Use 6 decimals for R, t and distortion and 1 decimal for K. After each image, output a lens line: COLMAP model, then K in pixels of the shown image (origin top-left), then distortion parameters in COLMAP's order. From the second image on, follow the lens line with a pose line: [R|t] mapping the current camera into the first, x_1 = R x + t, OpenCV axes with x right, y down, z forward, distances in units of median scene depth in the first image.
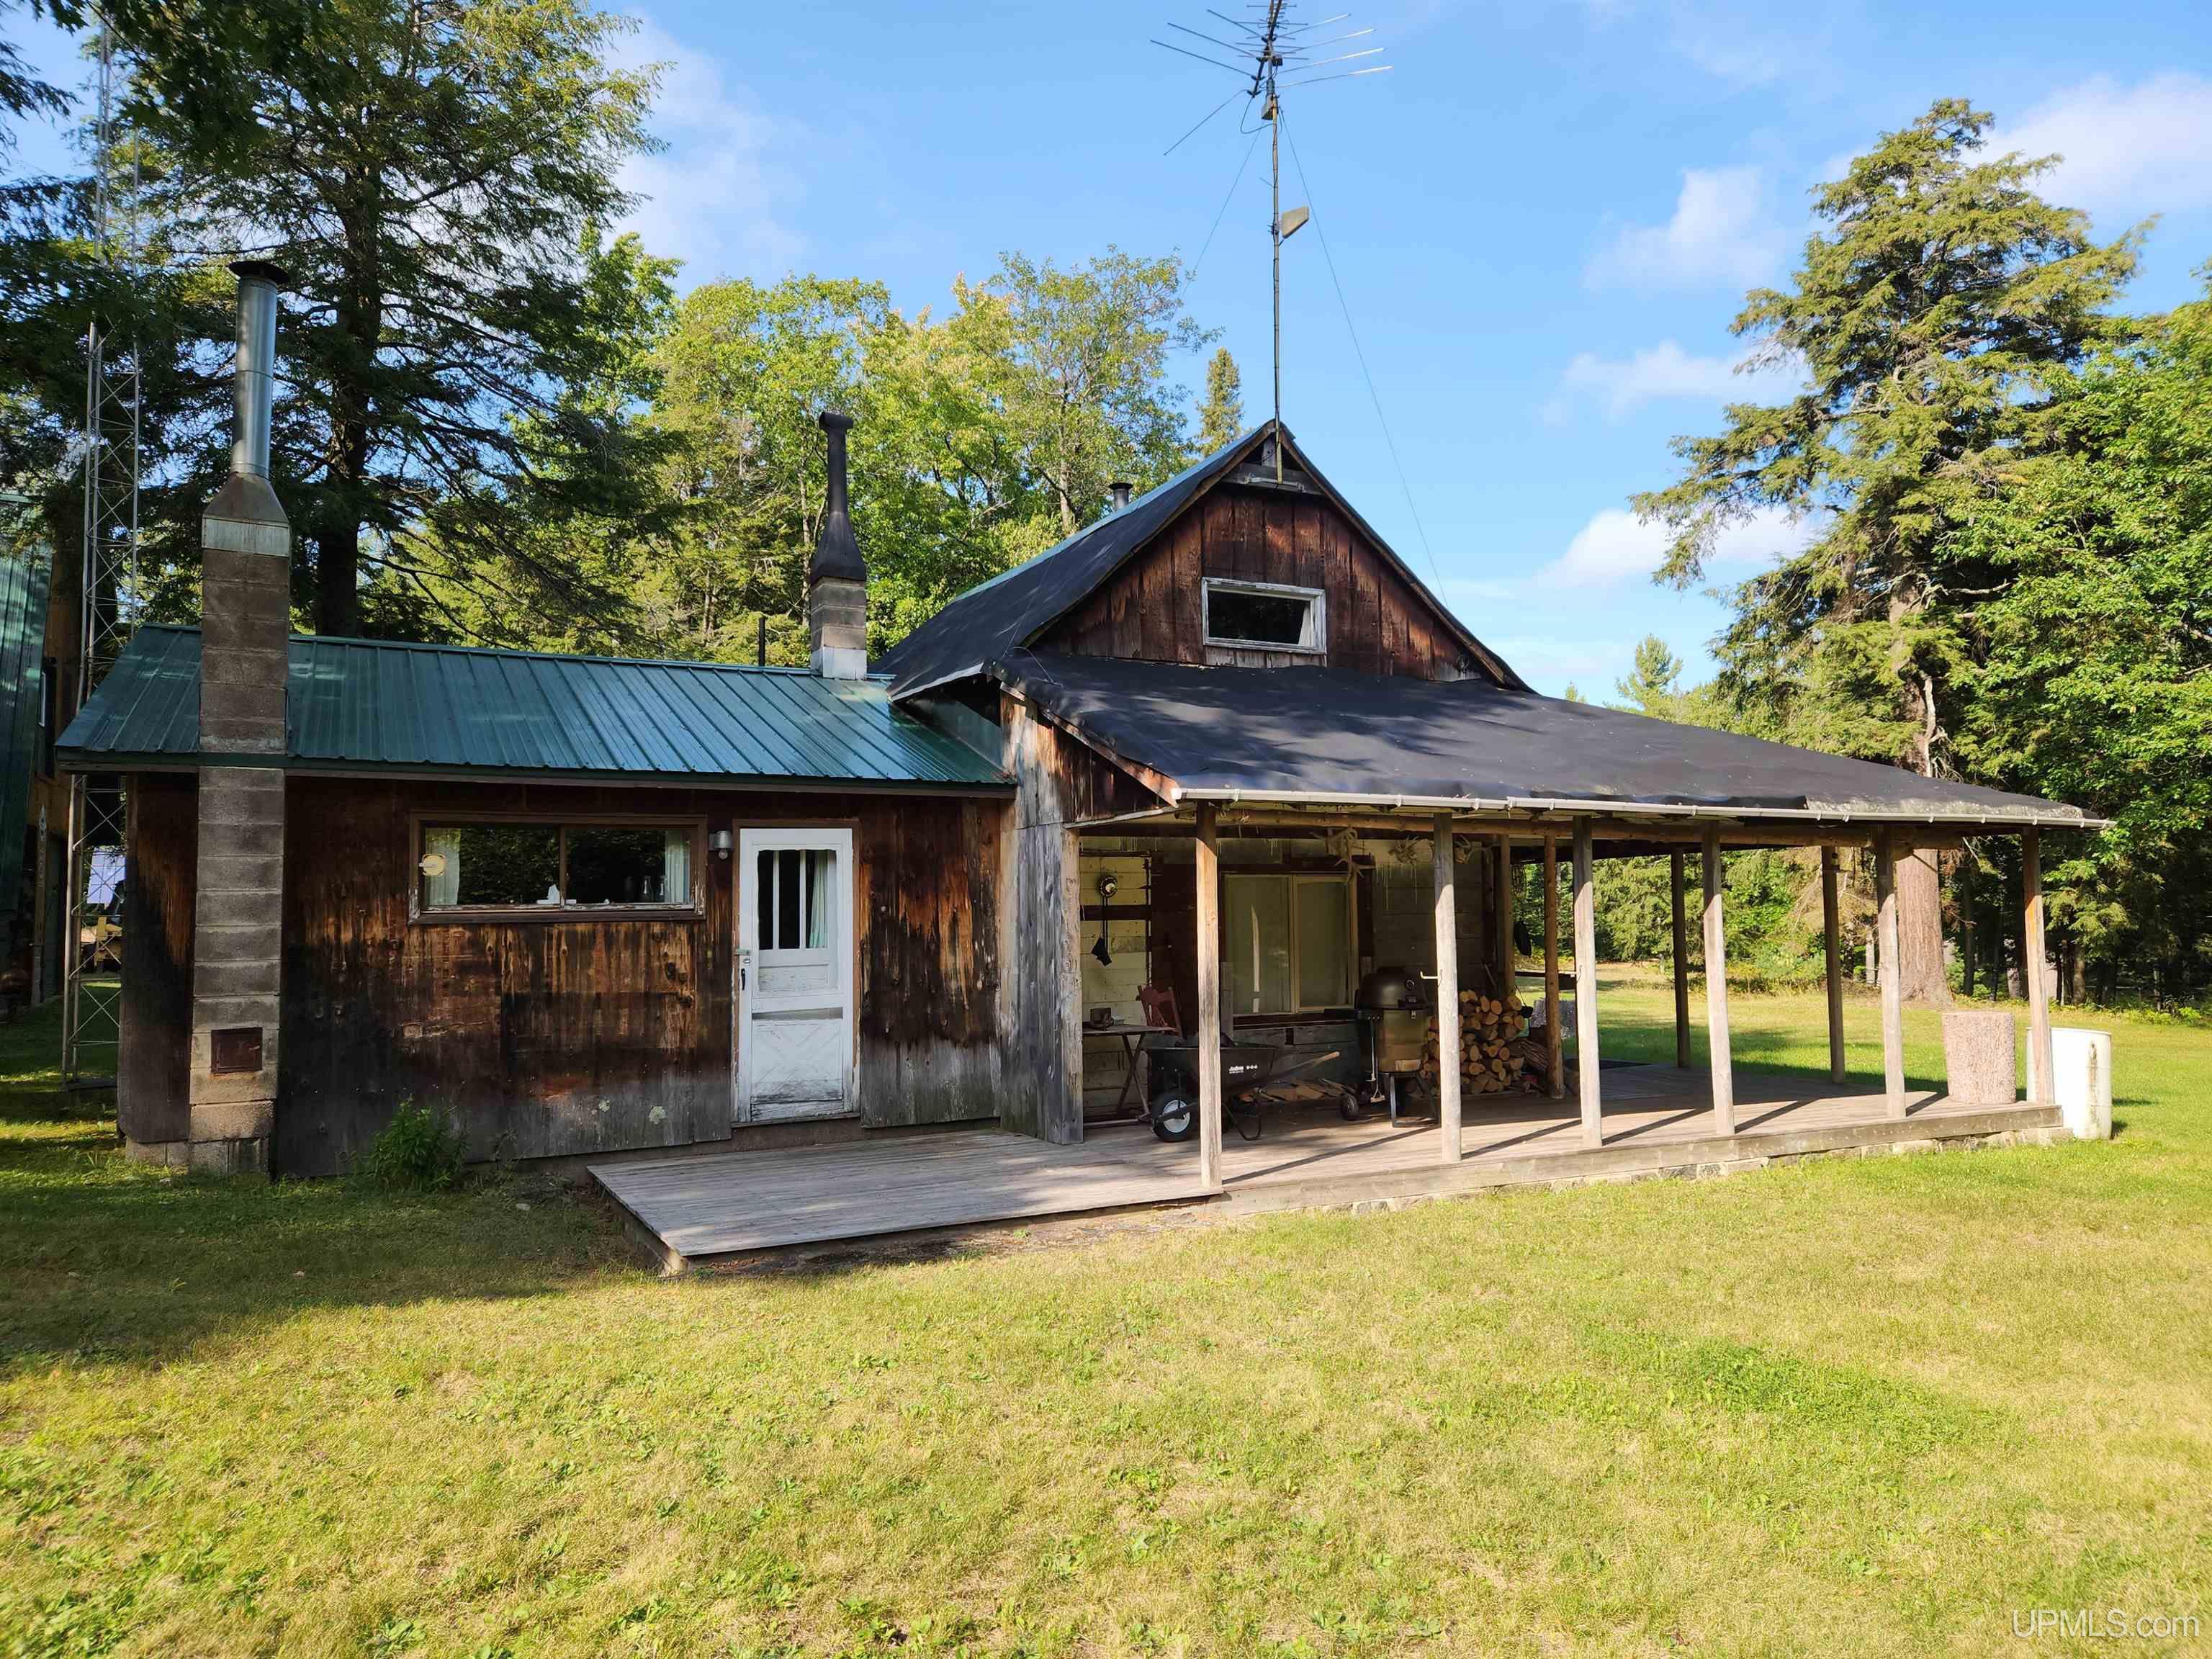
lens RADIAL K [[1455.6, 0, 1108.8], [0, 1455.6, 825.0], [0, 0, 1]] dist [0.049057, -0.039358]
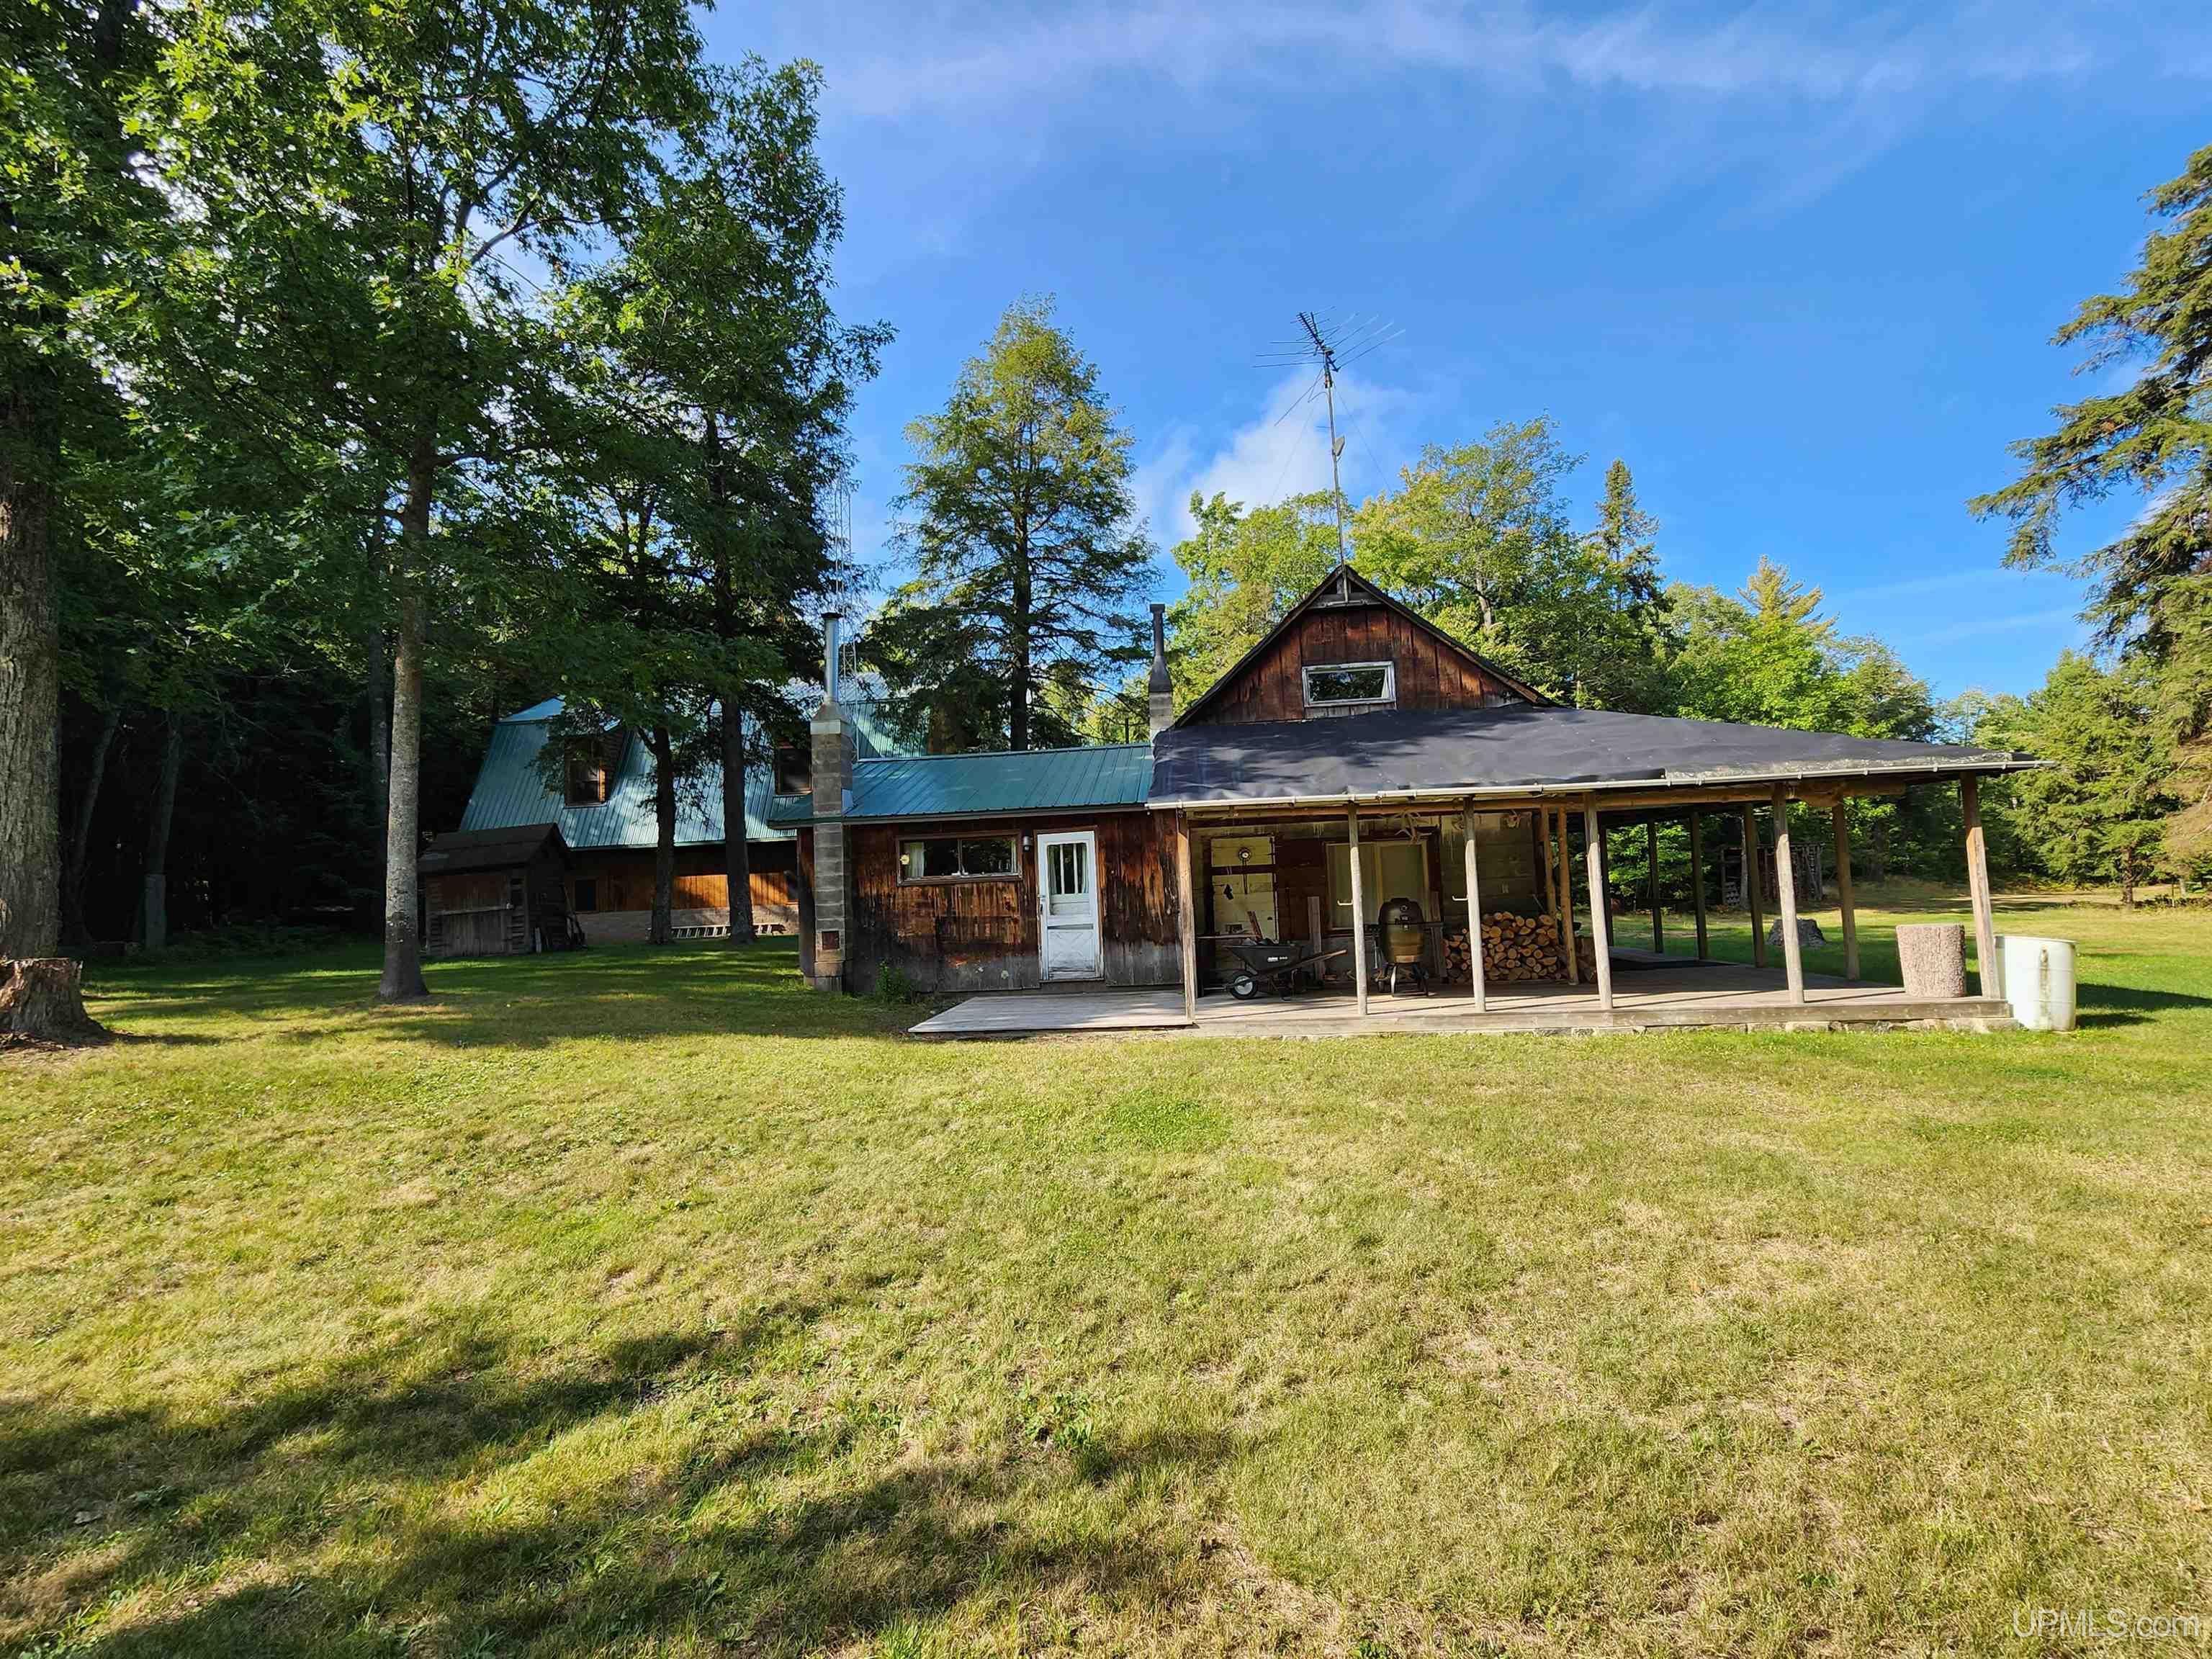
lens RADIAL K [[895.0, 0, 1113.9], [0, 895.0, 823.4], [0, 0, 1]] dist [-0.013305, 0.002340]
pose [[0.843886, -0.061926, -0.532937, 0.434258], [0.066173, 0.997746, -0.011153, 0.006394], [0.532426, -0.025855, 0.846081, 0.008490]]
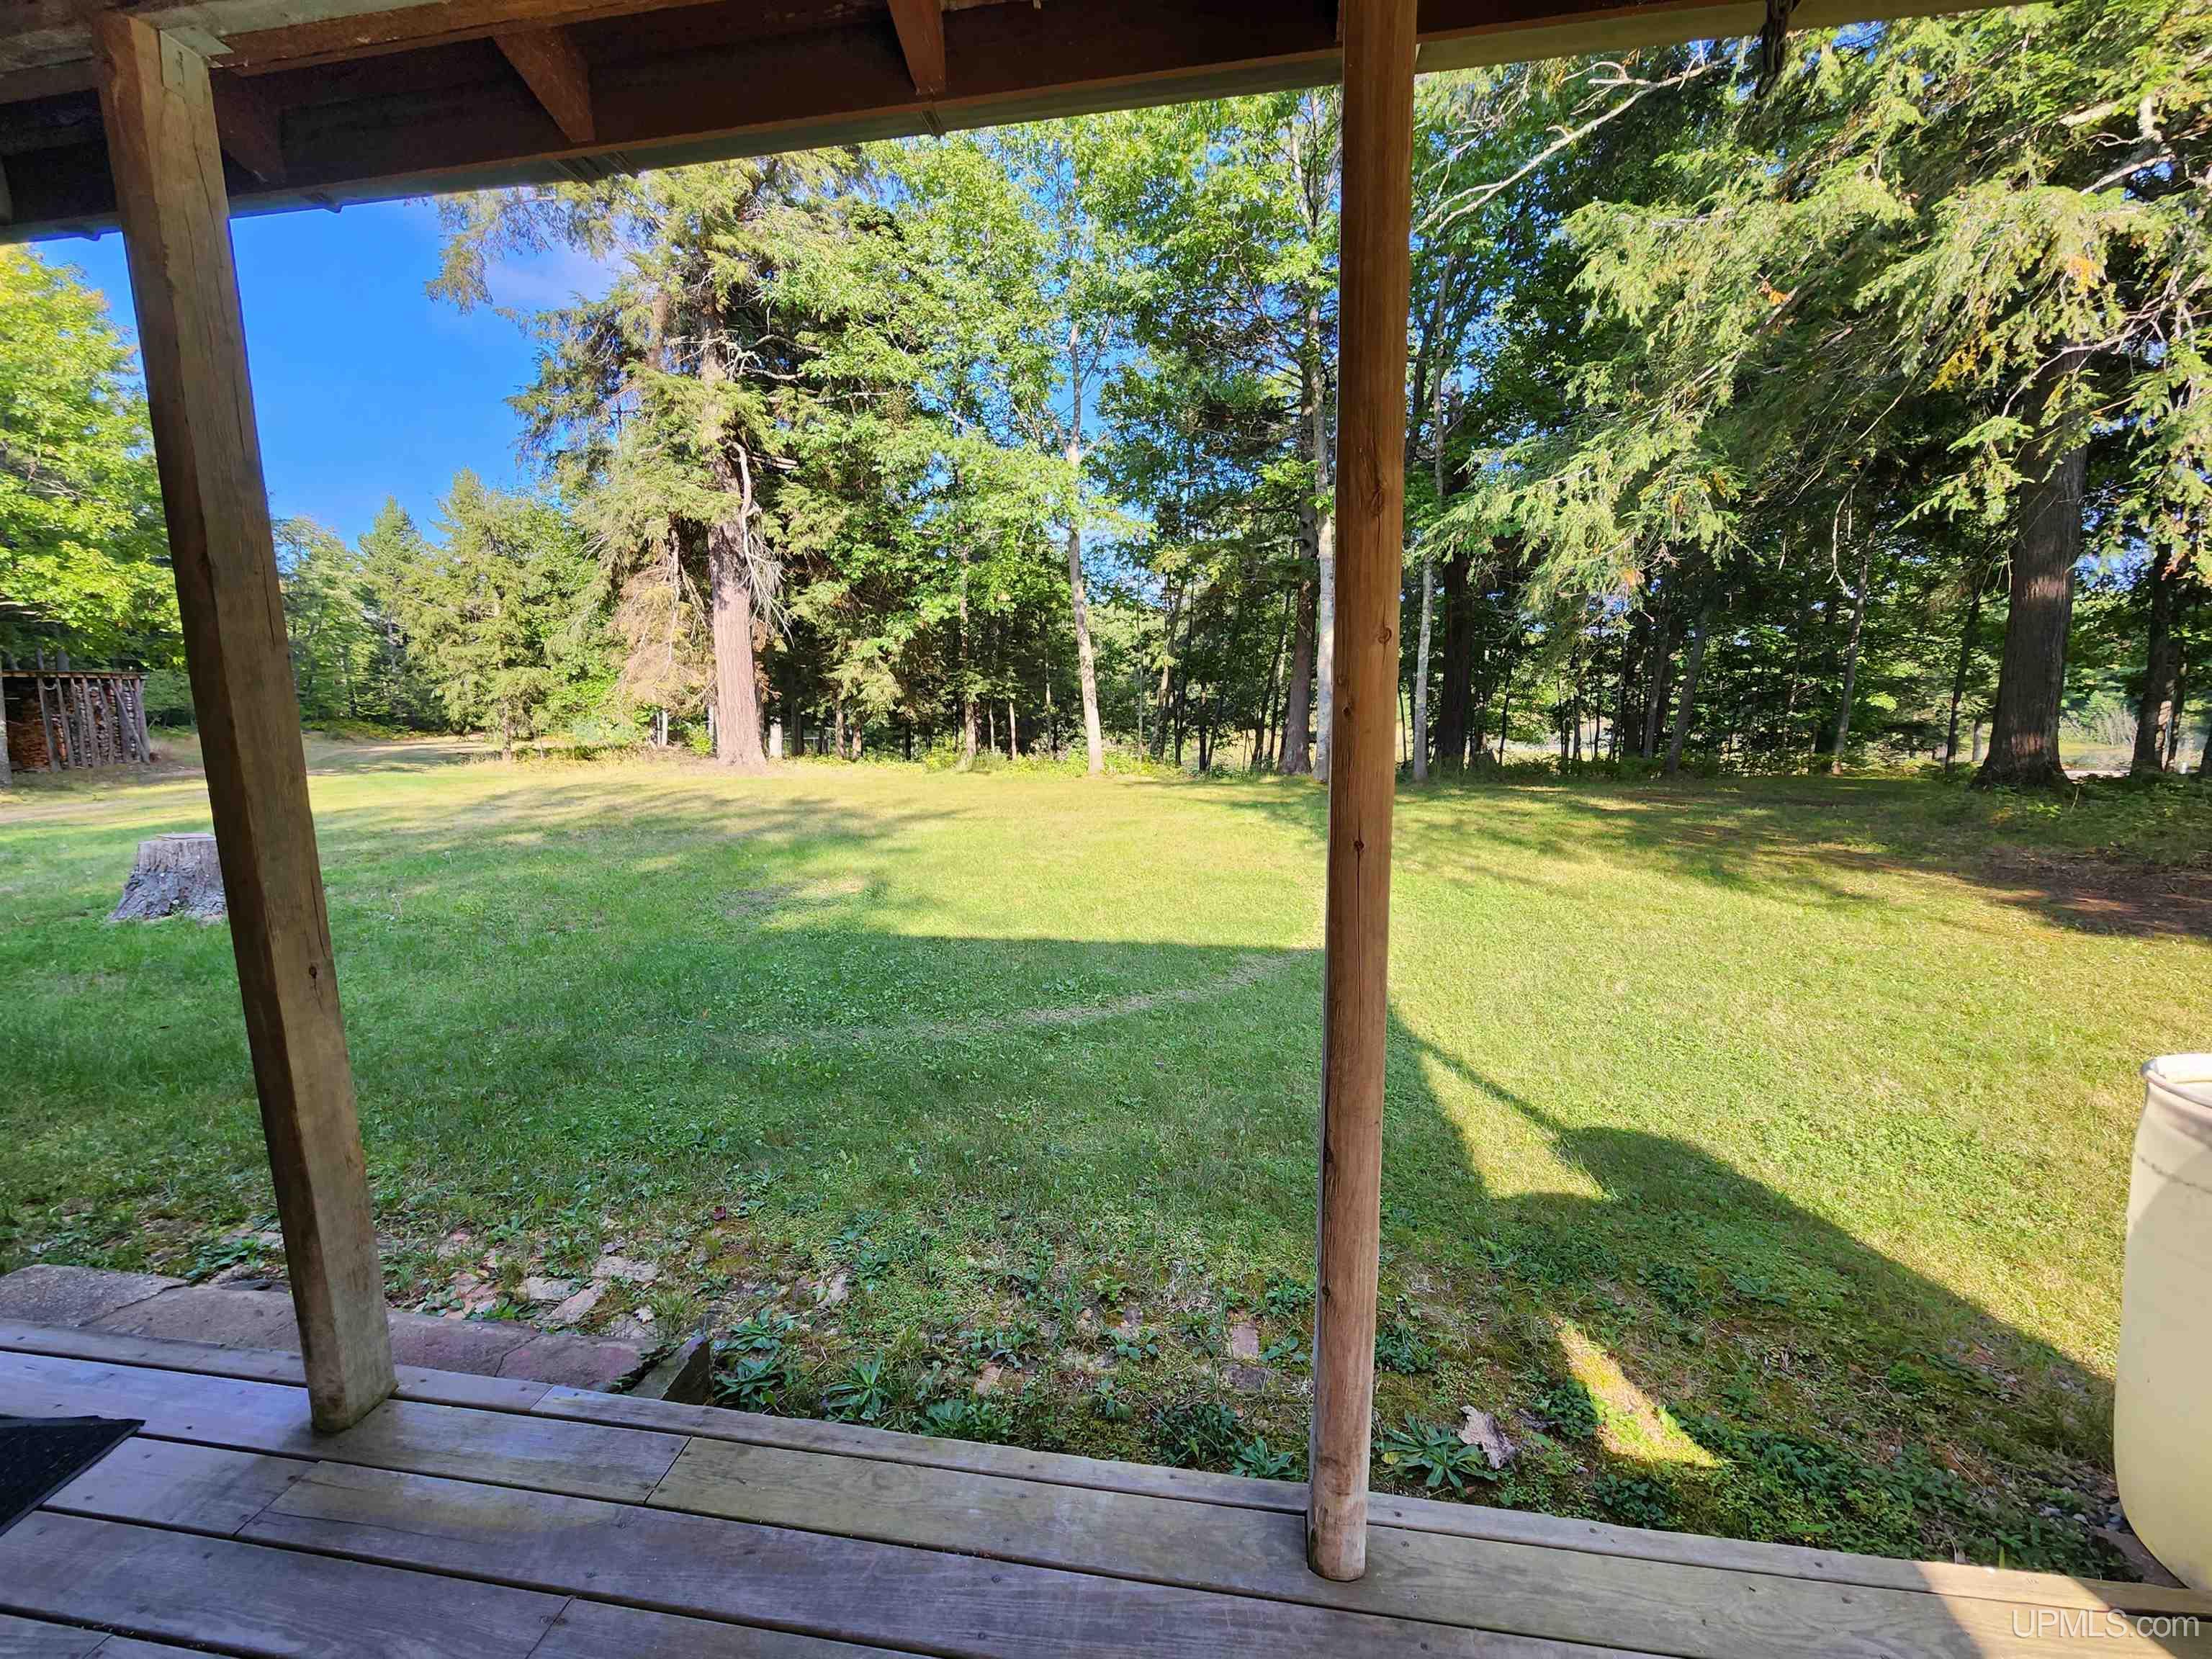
lens RADIAL K [[895.0, 0, 1100.8], [0, 895.0, 835.7], [0, 0, 1]] dist [-0.013305, 0.002340]
pose [[0.584940, -0.126985, 0.801074, 0.482269], [-0.047953, 0.980526, 0.190446, 0.086766], [-0.809658, -0.149814, 0.567459, 1.130376]]
